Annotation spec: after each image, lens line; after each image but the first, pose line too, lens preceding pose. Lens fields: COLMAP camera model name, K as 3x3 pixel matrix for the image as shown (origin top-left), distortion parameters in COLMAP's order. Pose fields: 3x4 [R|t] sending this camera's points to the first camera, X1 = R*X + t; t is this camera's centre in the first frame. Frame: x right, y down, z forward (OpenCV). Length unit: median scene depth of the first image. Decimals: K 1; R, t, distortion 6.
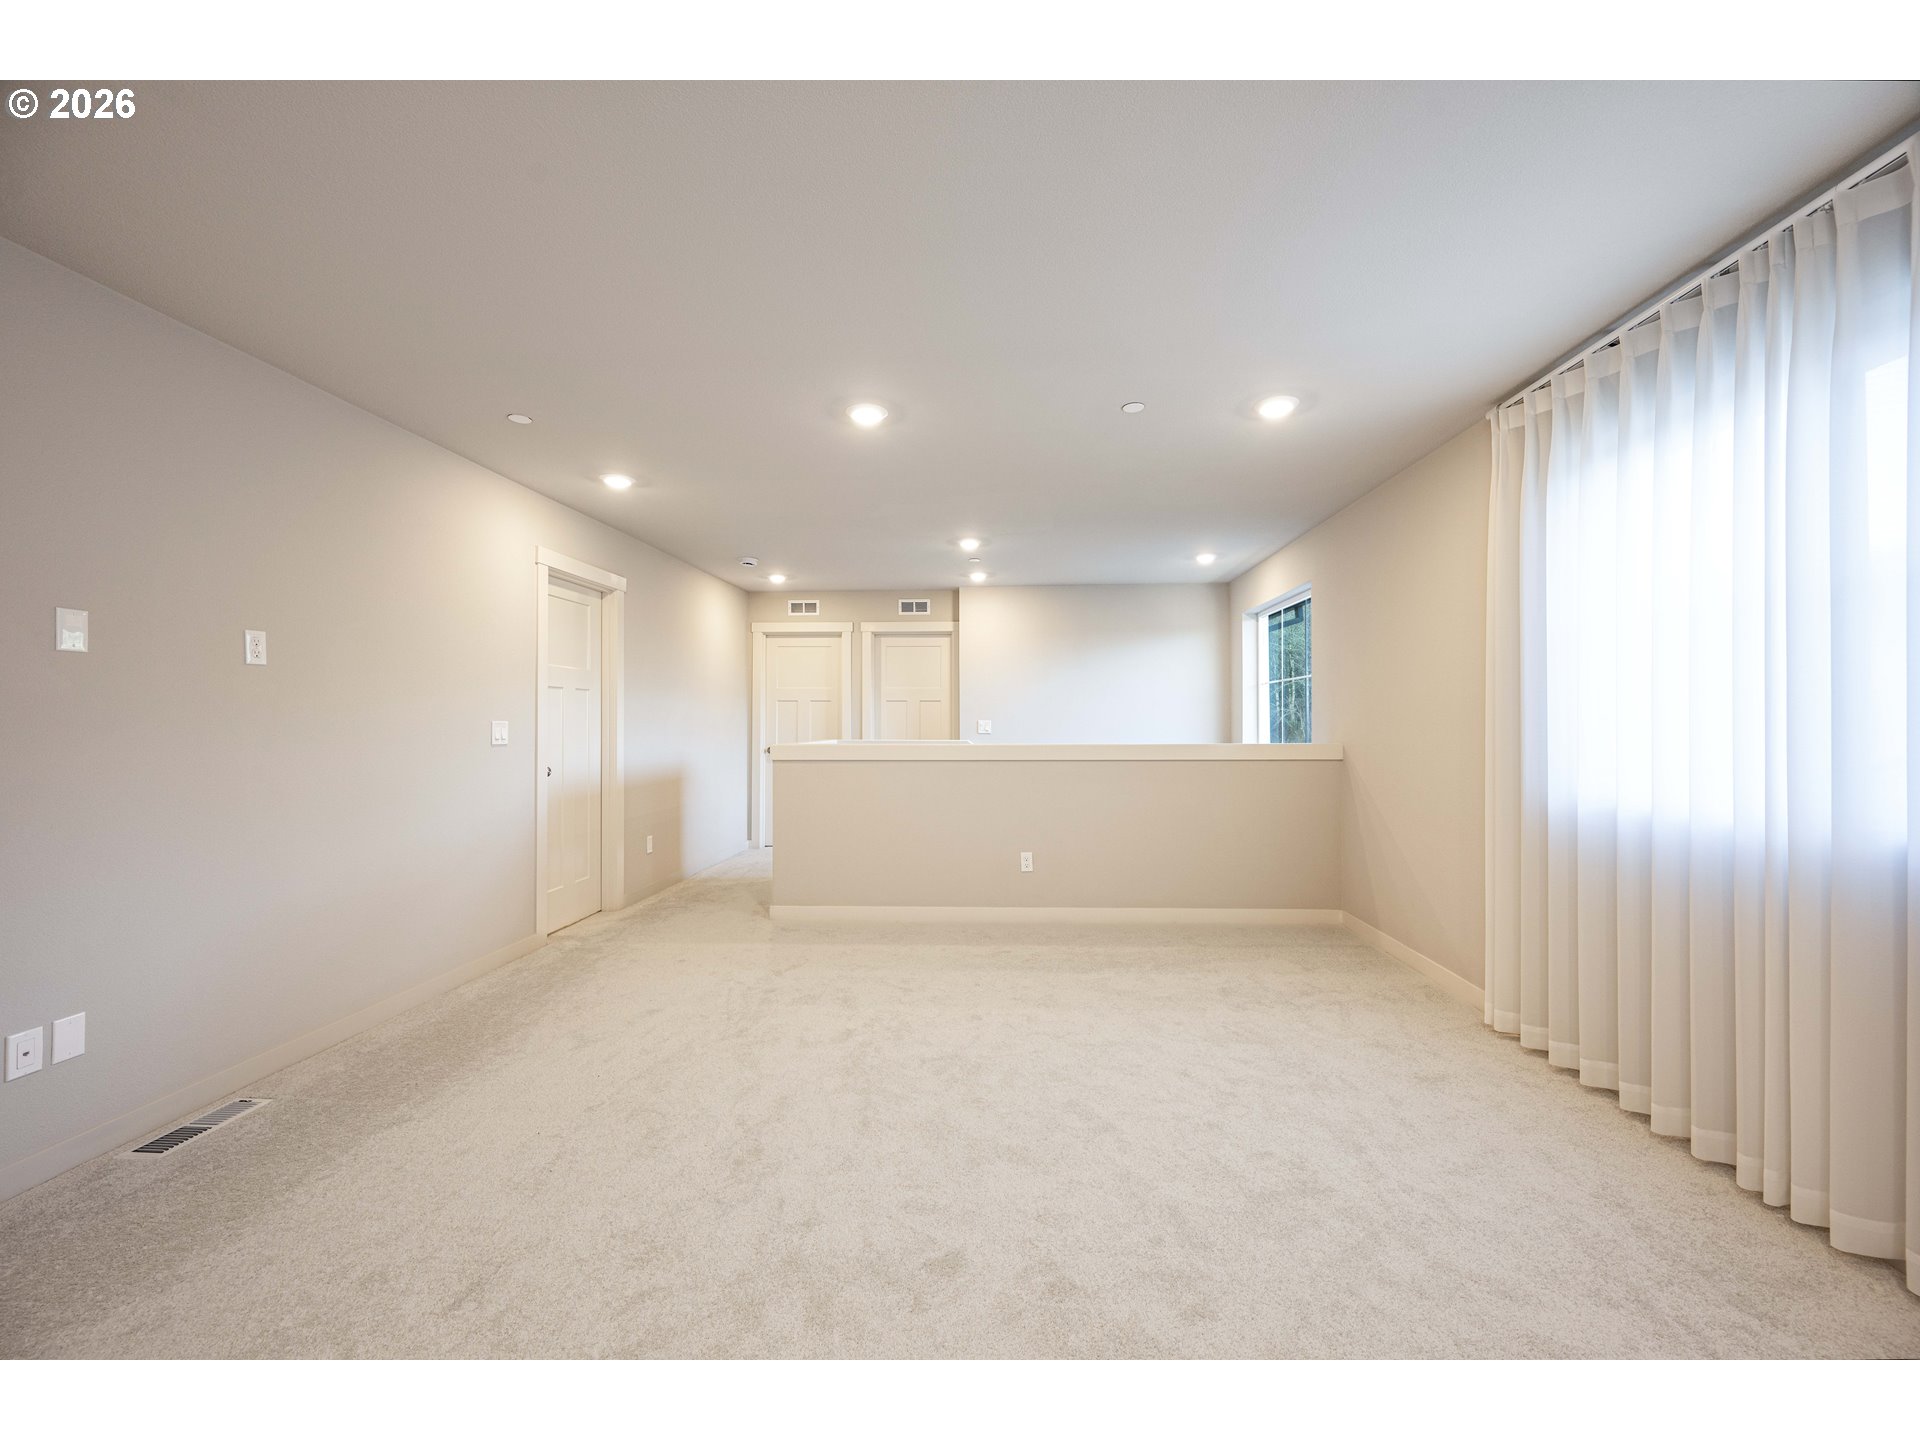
lens RADIAL K [[751.8, 0, 963.7], [0, 751.8, 723.7], [0, 0, 1]] dist [-0.003239, -0.000446]
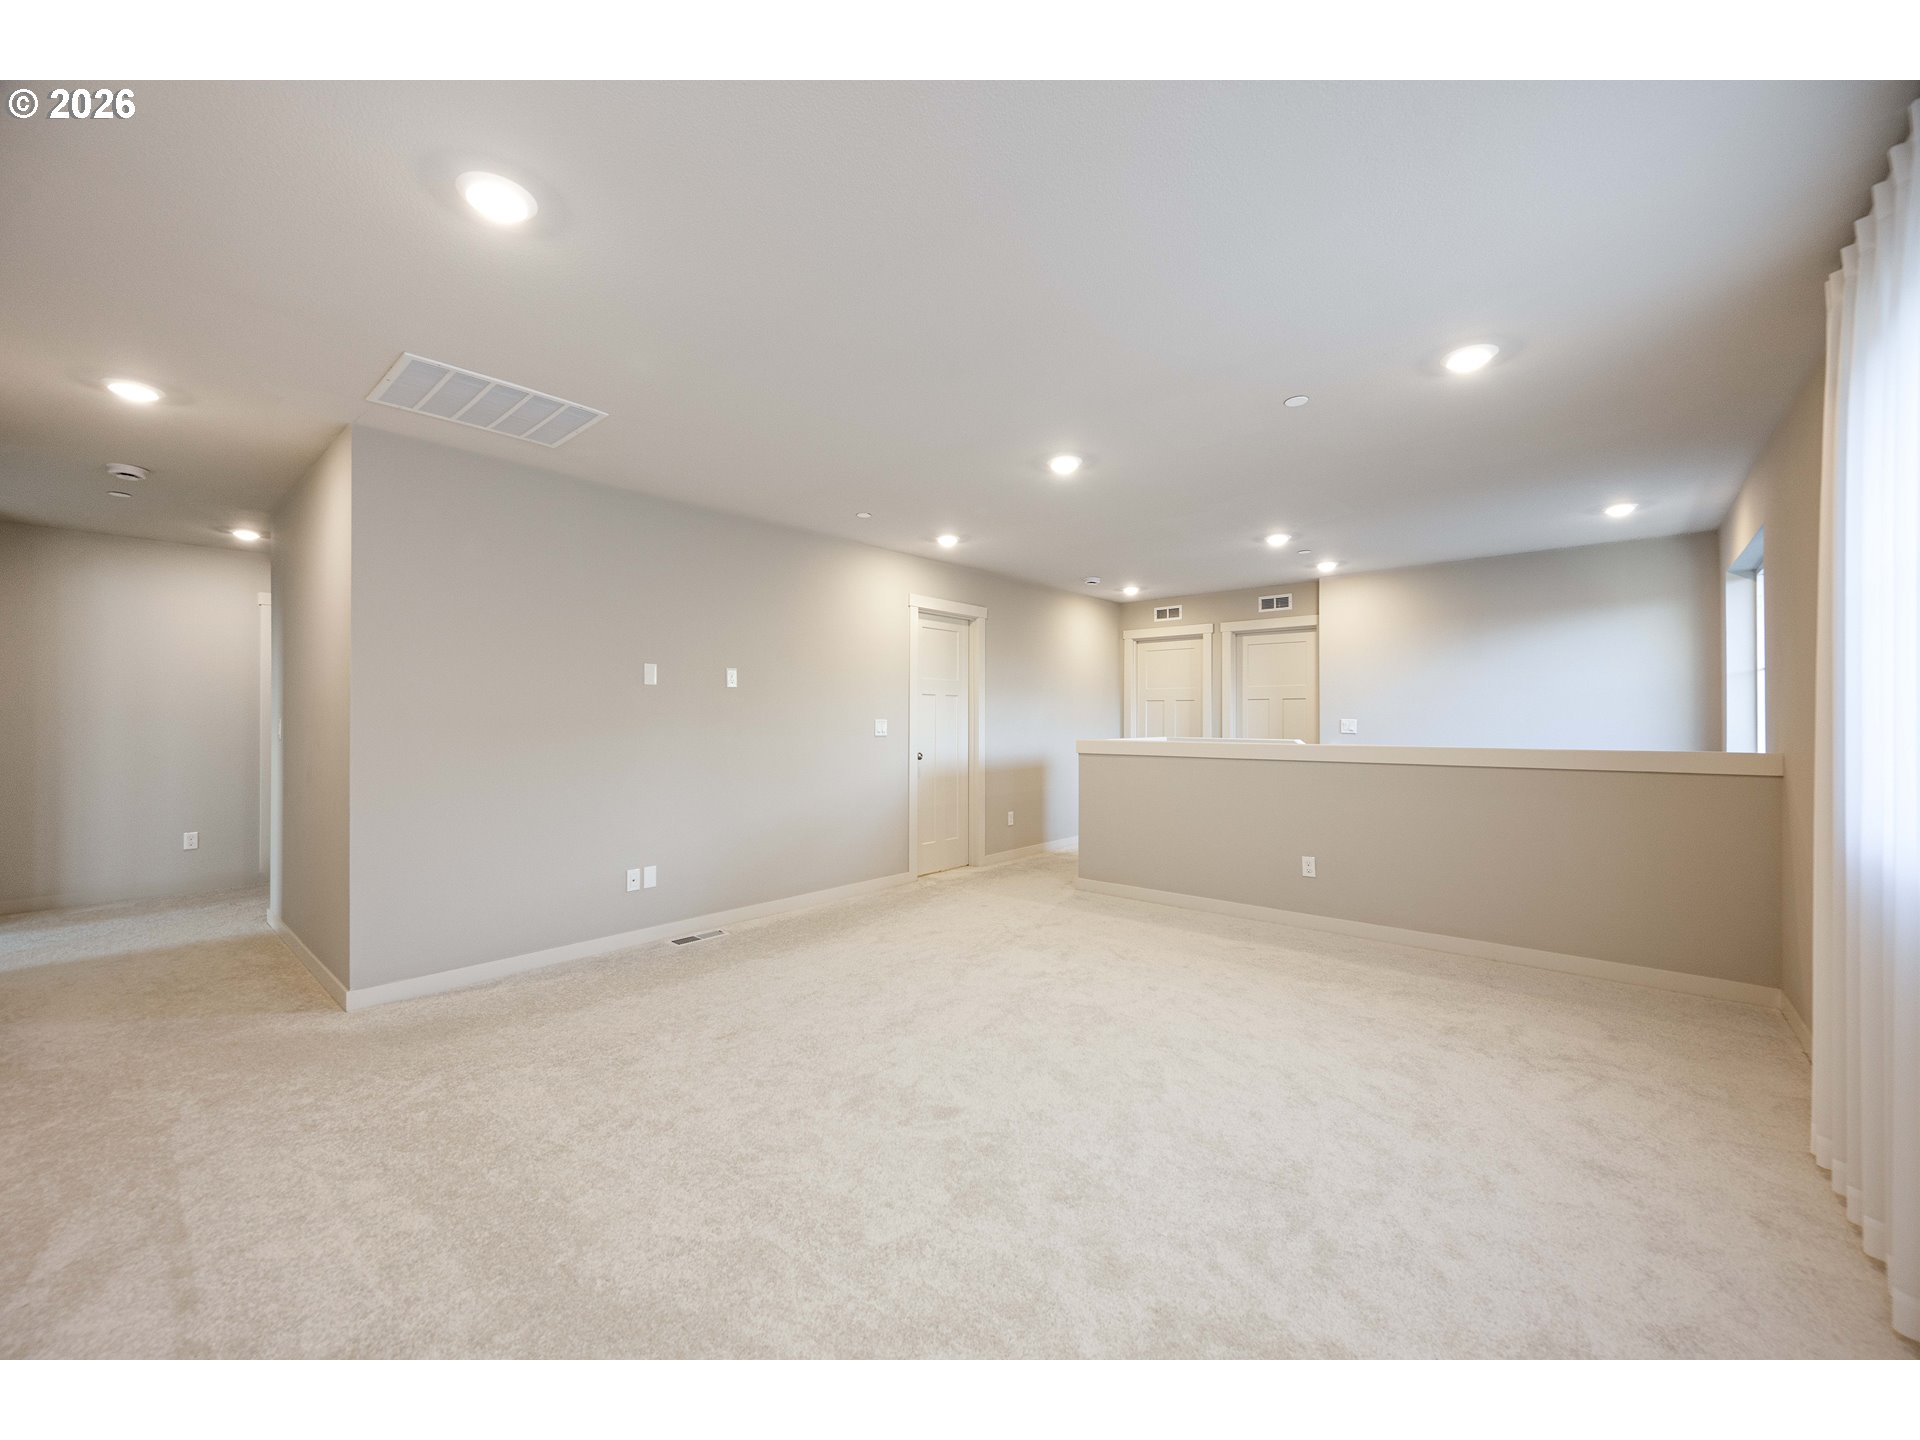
lens RADIAL K [[751.8, 0, 963.7], [0, 751.8, 723.7], [0, 0, 1]] dist [-0.003239, -0.000446]
pose [[0.782896, 0.005312, -0.622130, 0.247451], [-0.003526, 0.999985, 0.004101, -0.001078], [0.622143, -0.001017, 0.782903, -0.019079]]
